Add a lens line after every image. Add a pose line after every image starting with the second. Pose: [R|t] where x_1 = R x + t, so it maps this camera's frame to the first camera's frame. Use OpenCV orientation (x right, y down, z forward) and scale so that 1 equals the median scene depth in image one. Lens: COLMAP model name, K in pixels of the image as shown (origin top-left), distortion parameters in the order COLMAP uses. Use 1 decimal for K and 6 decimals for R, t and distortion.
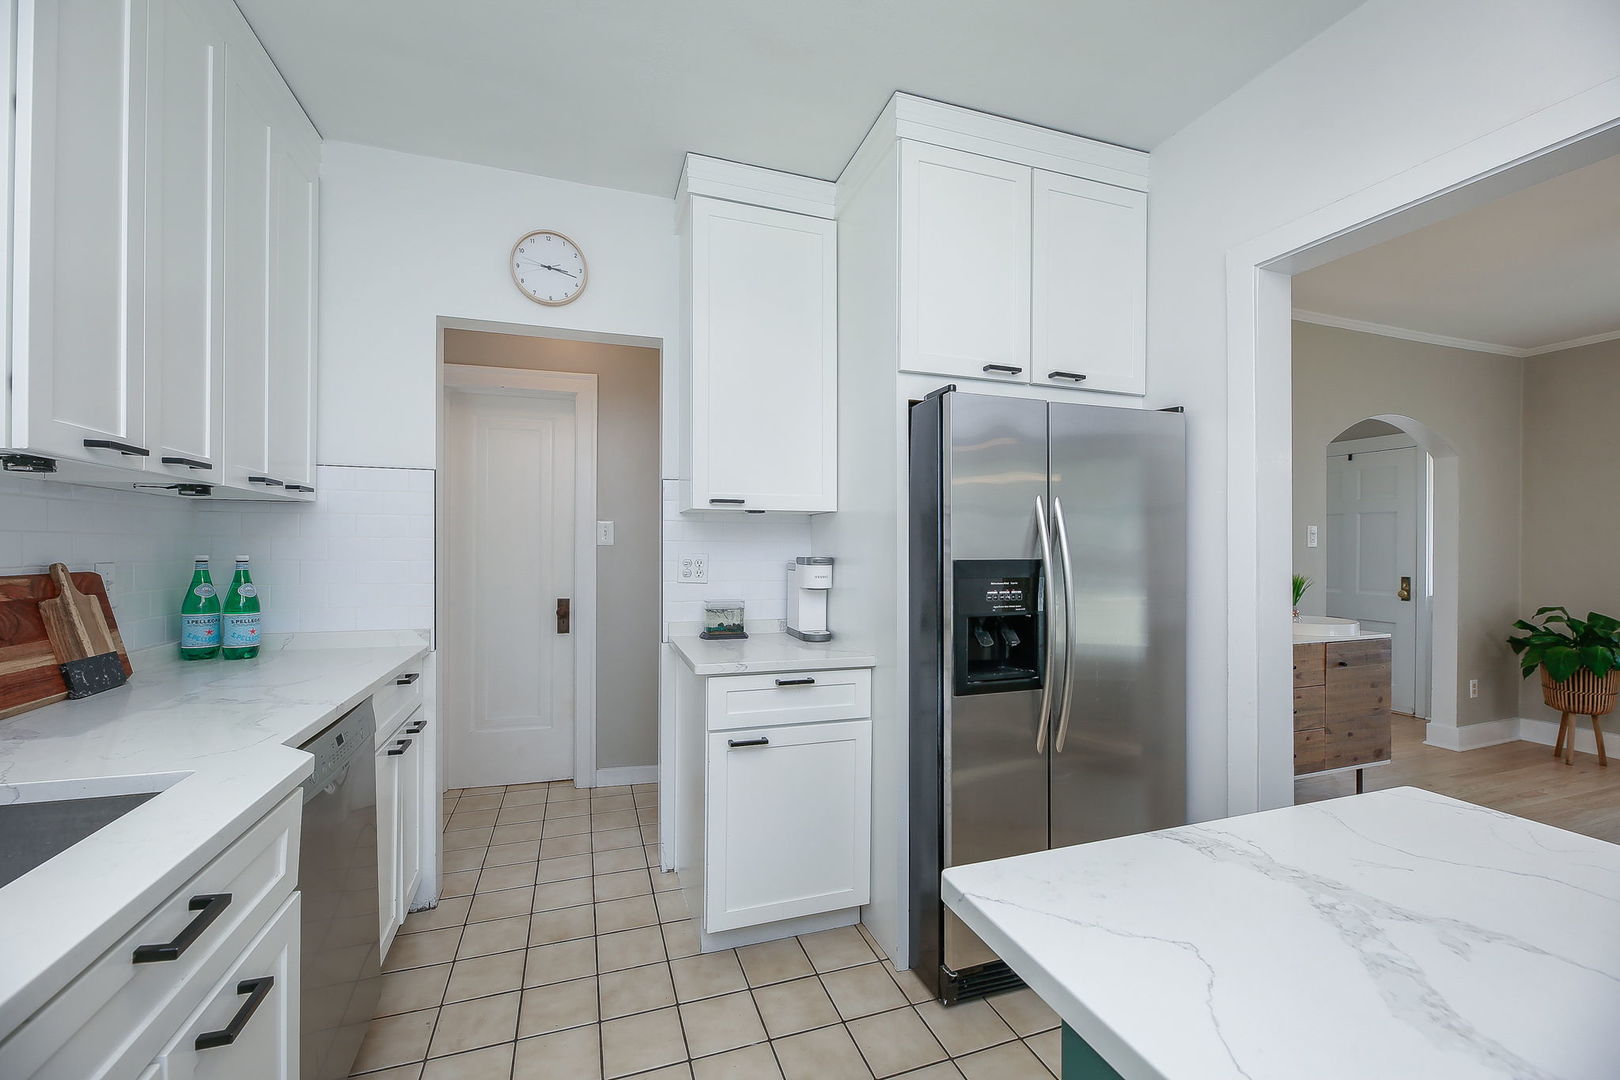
lens RADIAL K [[660.2, 0, 810.0], [0, 660.2, 540.0], [0, 0, 1]] dist [0.023826, -0.008924]
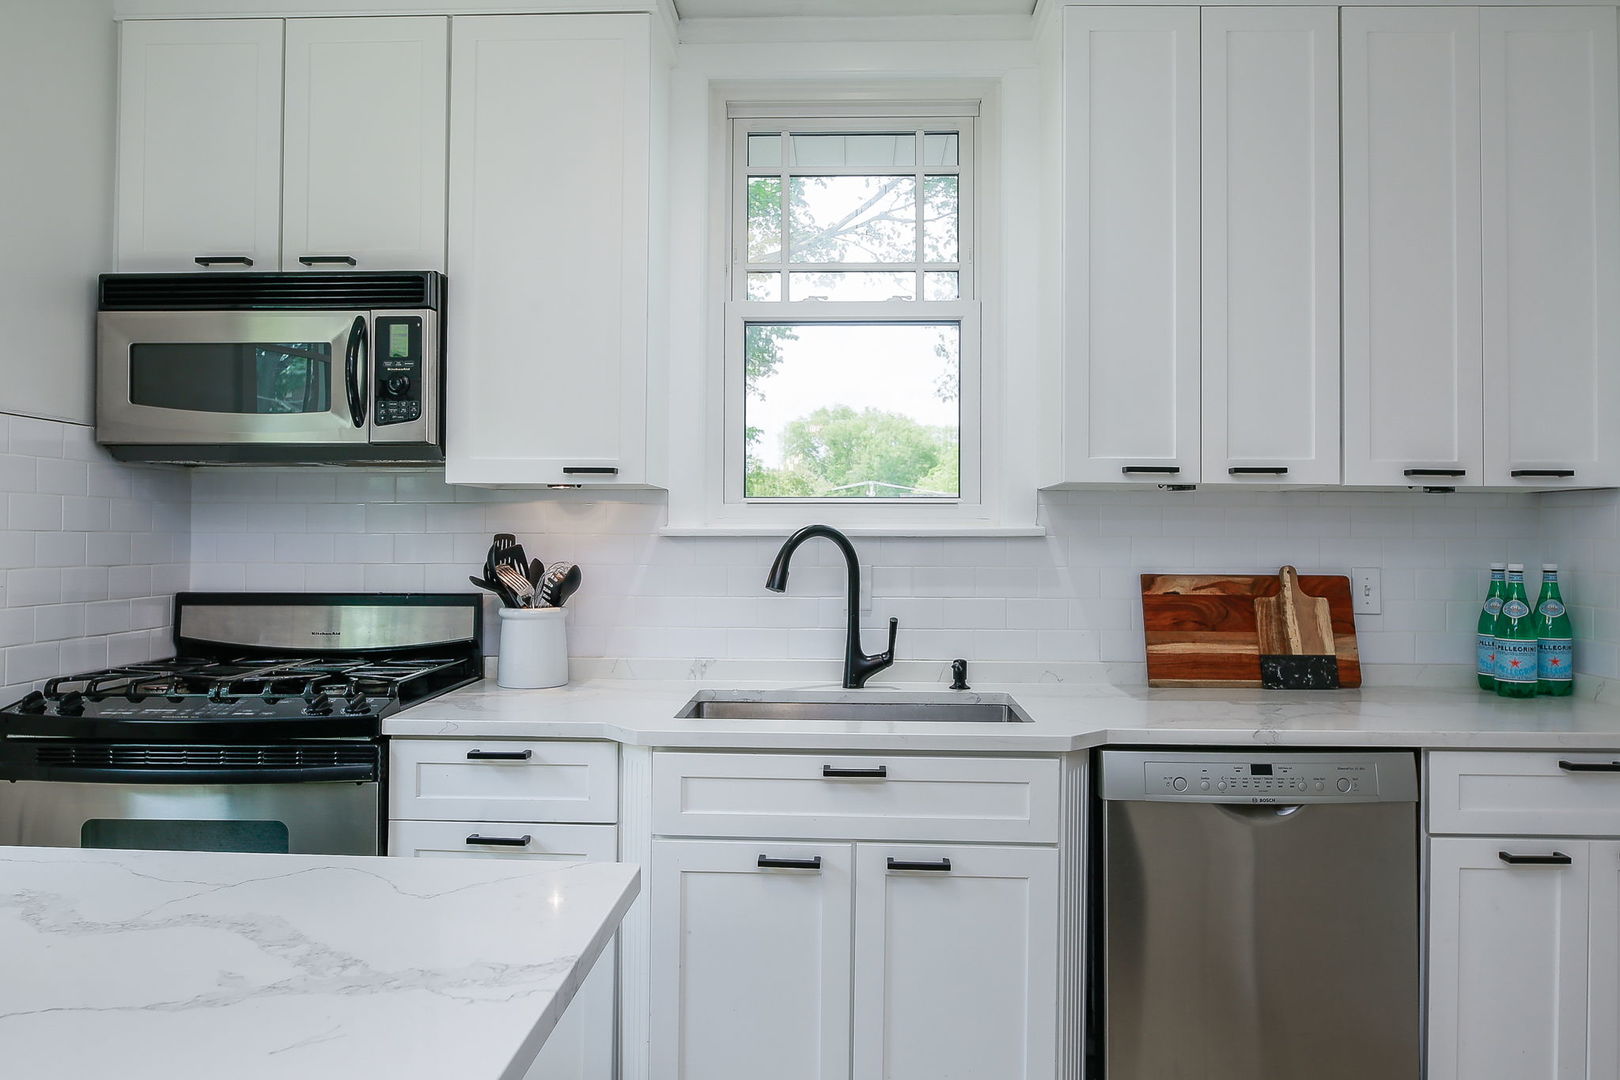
lens RADIAL K [[1116.5, 0, 810.0], [0, 1116.5, 540.0], [0, 0, 1]] dist [-0.001144, -0.001082]
pose [[-0.370320, -0.005477, -0.928888, 0.948331], [0.002114, 0.999975, -0.006740, 0.003302], [0.928902, -0.004460, -0.370300, 1.046128]]
